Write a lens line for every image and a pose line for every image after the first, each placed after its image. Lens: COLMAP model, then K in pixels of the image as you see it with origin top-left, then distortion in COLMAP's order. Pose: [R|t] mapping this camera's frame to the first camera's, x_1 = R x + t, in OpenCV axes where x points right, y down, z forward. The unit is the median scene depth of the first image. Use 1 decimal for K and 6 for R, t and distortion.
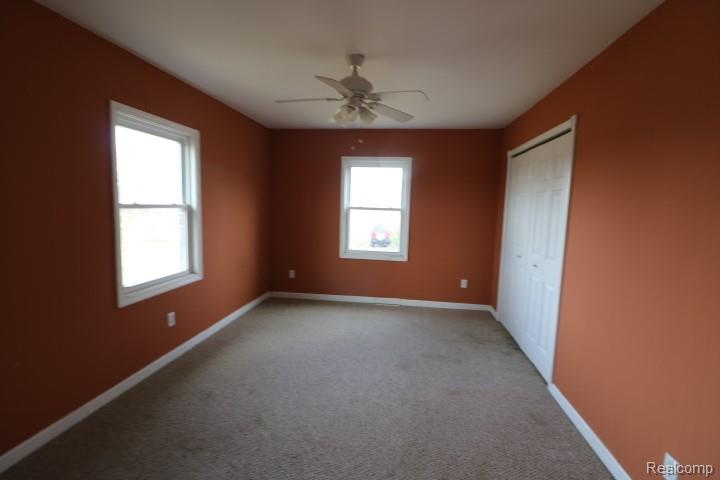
lens RADIAL K [[338.6, 0, 360.0], [0, 338.6, 240.0], [0, 0, 1]] dist [-0.000202, -0.000160]
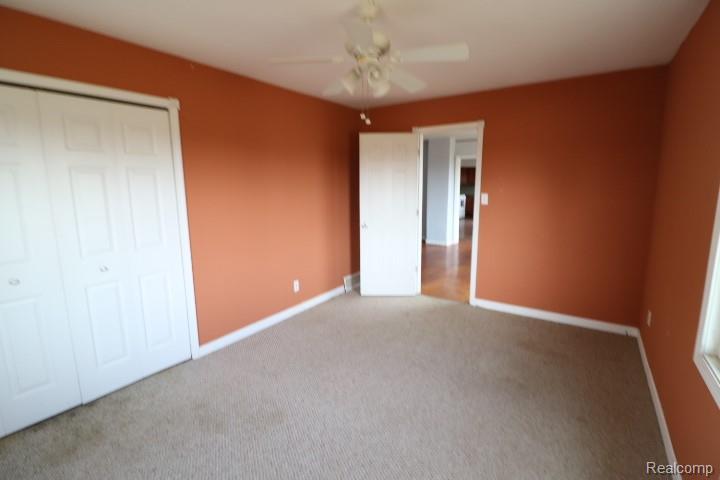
lens RADIAL K [[338.6, 0, 360.0], [0, 338.6, 240.0], [0, 0, 1]] dist [-0.000202, -0.000160]
pose [[-0.894256, -0.103042, 0.435533, -0.346282], [0.026861, 0.959024, 0.282047, -0.210520], [-0.446750, 0.263921, -0.854845, 1.608420]]
